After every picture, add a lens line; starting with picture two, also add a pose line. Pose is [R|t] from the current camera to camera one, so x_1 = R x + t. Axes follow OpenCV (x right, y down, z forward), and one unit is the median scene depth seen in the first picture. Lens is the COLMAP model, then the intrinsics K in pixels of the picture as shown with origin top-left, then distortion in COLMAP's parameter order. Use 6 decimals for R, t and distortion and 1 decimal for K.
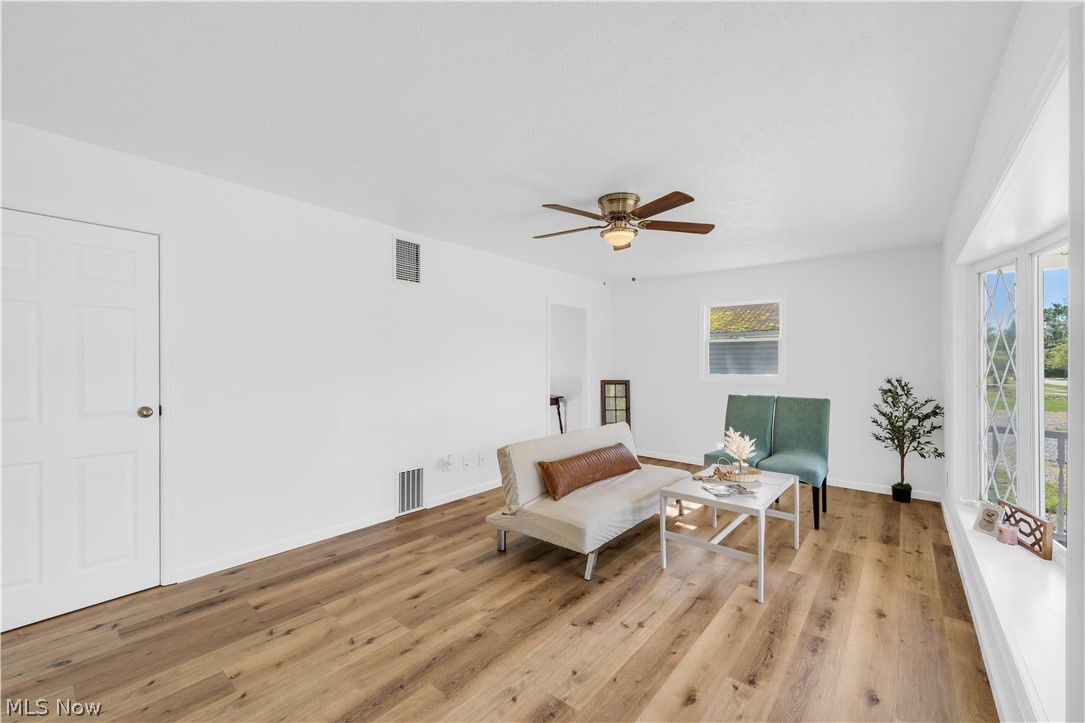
lens RADIAL K [[444.1, 0, 542.3], [0, 444.1, 363.0], [0, 0, 1]] dist [0.000745, 0.000226]
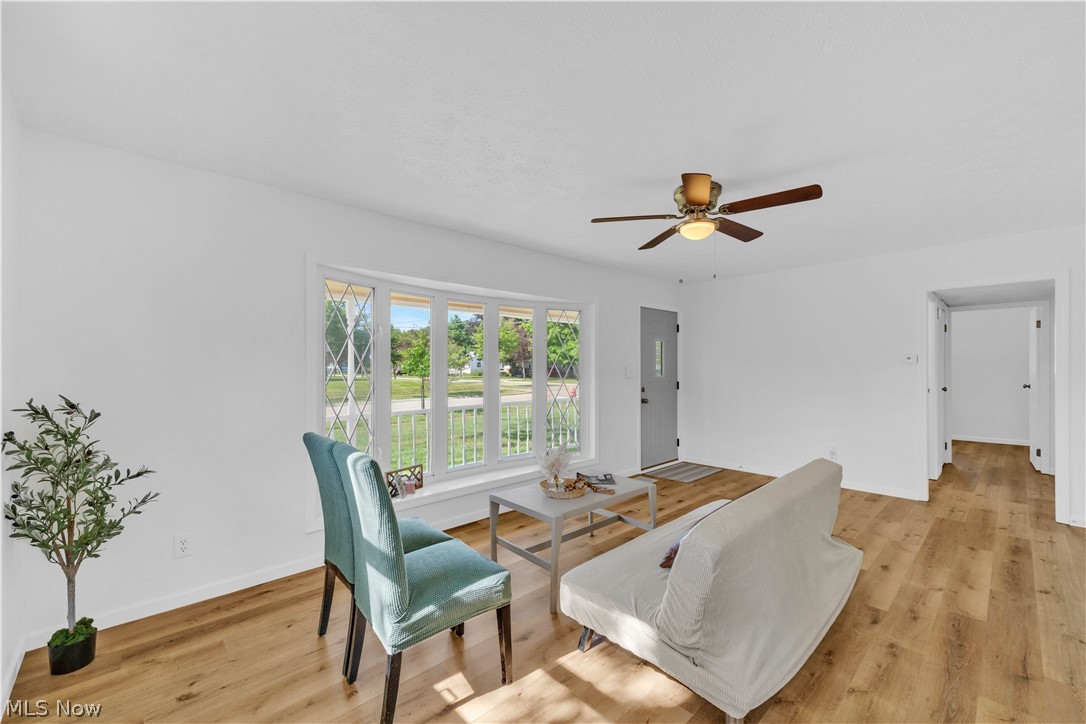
lens RADIAL K [[444.5, 0, 543.8], [0, 444.5, 363.6], [0, 0, 1]] dist [0.000745, 0.000226]
pose [[-0.992099, -0.000773, 0.125459, 0.465881], [-0.001345, 0.999989, -0.004475, -0.003588], [-0.125454, -0.004609, -0.992089, 2.438363]]
